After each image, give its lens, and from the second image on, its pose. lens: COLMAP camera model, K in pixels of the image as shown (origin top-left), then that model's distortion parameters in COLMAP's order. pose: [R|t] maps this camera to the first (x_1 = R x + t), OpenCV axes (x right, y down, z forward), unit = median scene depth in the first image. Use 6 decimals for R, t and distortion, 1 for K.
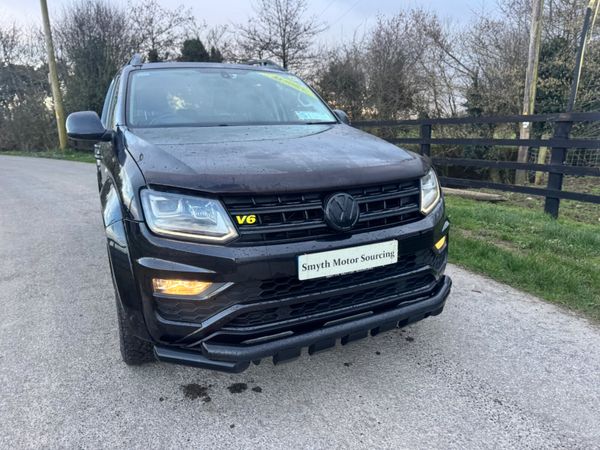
lens RADIAL K [[429.3, 0, 300.0], [0, 429.3, 225.0], [0, 0, 1]] dist [0.032990, -0.034066]
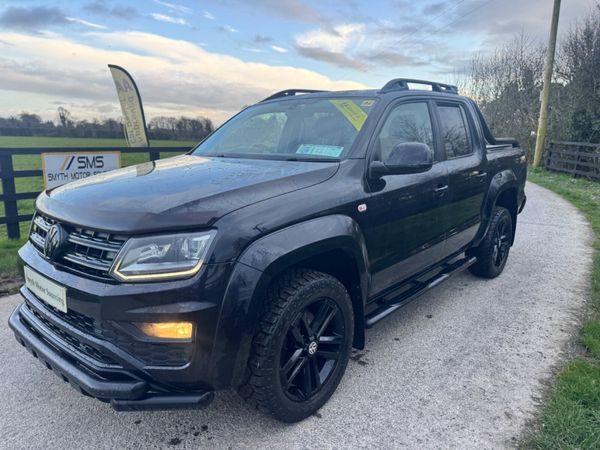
lens RADIAL K [[429.3, 0, 300.0], [0, 429.3, 225.0], [0, 0, 1]] dist [0.032990, -0.034066]
pose [[0.402931, 0.205259, -0.891916, 1.217246], [-0.235306, 0.965001, 0.115776, -0.321368], [0.884464, 0.163224, 0.437128, 1.008344]]
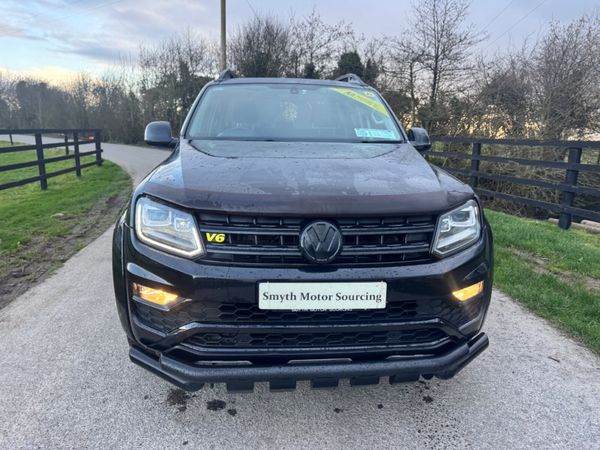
lens RADIAL K [[427.3, 0, 299.5], [0, 427.3, 222.9], [0, 0, 1]] dist [0.032855, -0.035636]
pose [[0.934810, 0.114924, -0.336040, 0.335388], [-0.123850, 0.992288, -0.005173, -0.057235], [0.332853, 0.046454, 0.941834, 0.126118]]
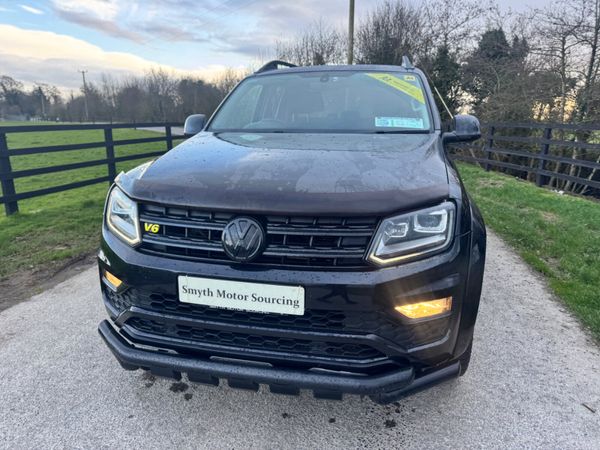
lens RADIAL K [[429.3, 0, 300.0], [0, 429.3, 225.0], [0, 0, 1]] dist [0.032990, -0.034066]
pose [[0.778074, 0.174747, -0.603377, 0.670433], [-0.168640, 0.983375, 0.067333, -0.129737], [0.605112, 0.049364, 0.794609, 0.359082]]
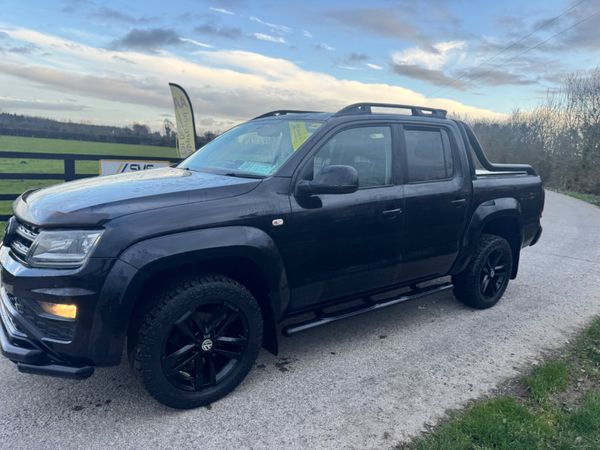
lens RADIAL K [[428.8, 0, 301.3], [0, 428.8, 231.6], [0, 0, 1]] dist [0.033808, -0.038637]
pose [[0.209774, 0.209481, -0.955046, 1.456111], [-0.284666, 0.947550, 0.145310, -0.449864], [0.935393, 0.241386, 0.258403, 1.415473]]
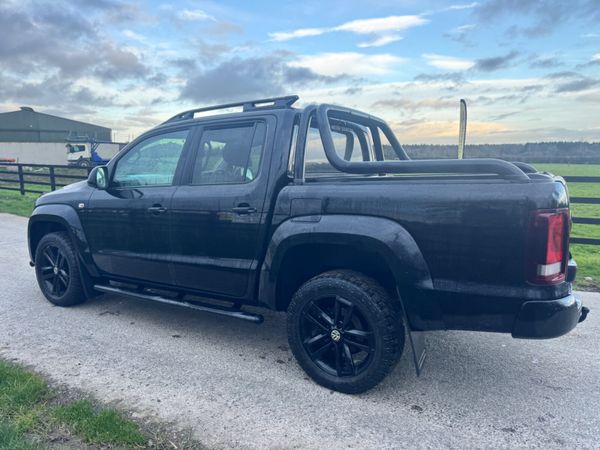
lens RADIAL K [[427.3, 0, 299.5], [0, 427.3, 222.9], [0, 0, 1]] dist [0.032855, -0.035636]
pose [[-0.839825, 0.091924, -0.535017, 0.445978], [-0.114069, 0.933673, 0.339475, -0.966378], [0.530737, 0.346129, -0.773636, 3.710038]]
